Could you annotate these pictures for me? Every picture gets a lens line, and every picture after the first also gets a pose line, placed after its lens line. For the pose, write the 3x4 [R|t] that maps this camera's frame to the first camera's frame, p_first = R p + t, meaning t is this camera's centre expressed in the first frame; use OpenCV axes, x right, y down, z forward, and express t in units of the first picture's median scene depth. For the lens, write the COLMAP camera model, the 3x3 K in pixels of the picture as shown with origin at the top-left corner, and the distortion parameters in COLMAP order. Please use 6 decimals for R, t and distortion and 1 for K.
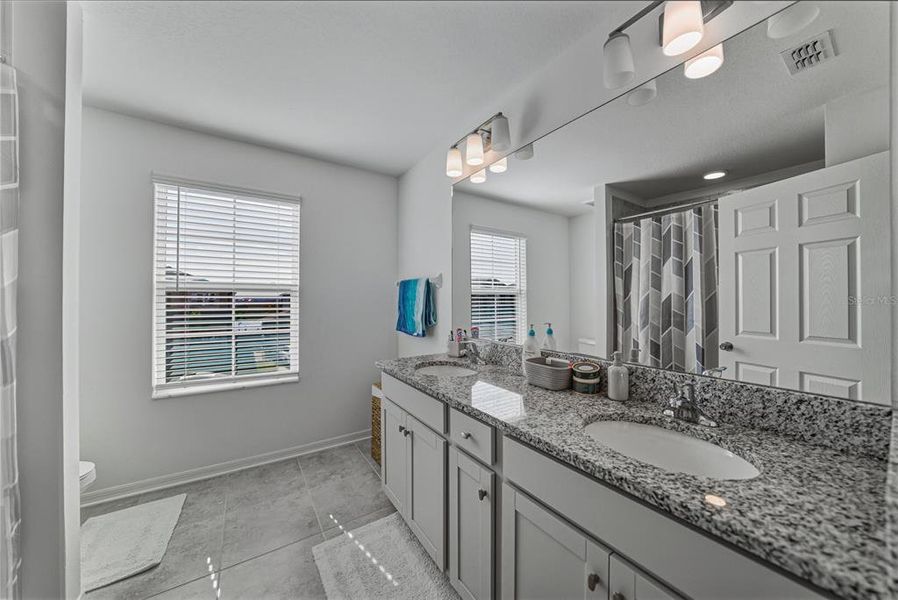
lens RADIAL K [[312.4, 0, 454.3], [0, 312.4, 295.4], [0, 0, 1]] dist [-0.016607, 0.000127]
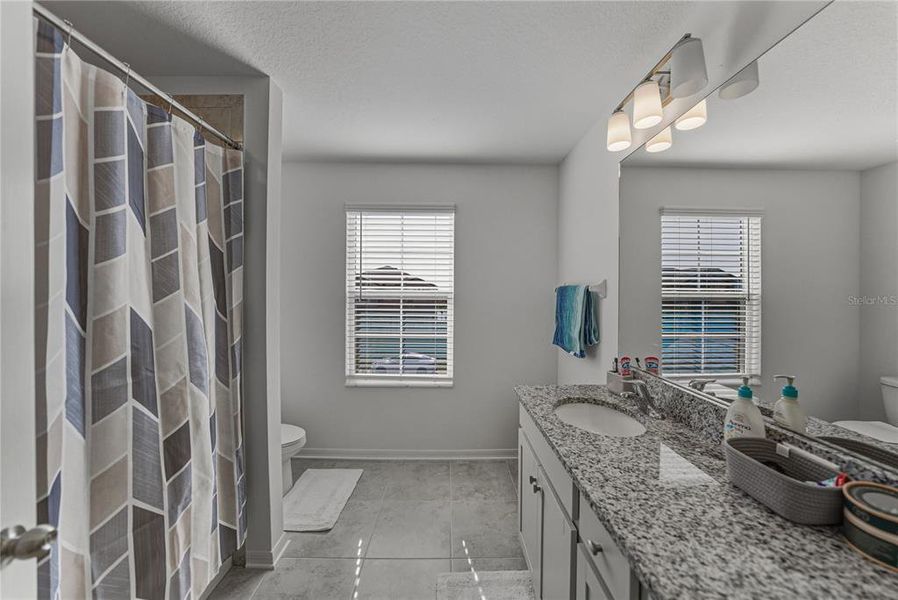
lens RADIAL K [[318.7, 0, 450.1], [0, 318.7, 294.1], [0, 0, 1]] dist [-0.031045, 0.006739]
pose [[0.836427, 0.005652, -0.548048, 0.075571], [0.000887, 0.999932, 0.011666, -0.050169], [0.548077, -0.010244, 0.836365, 0.156797]]
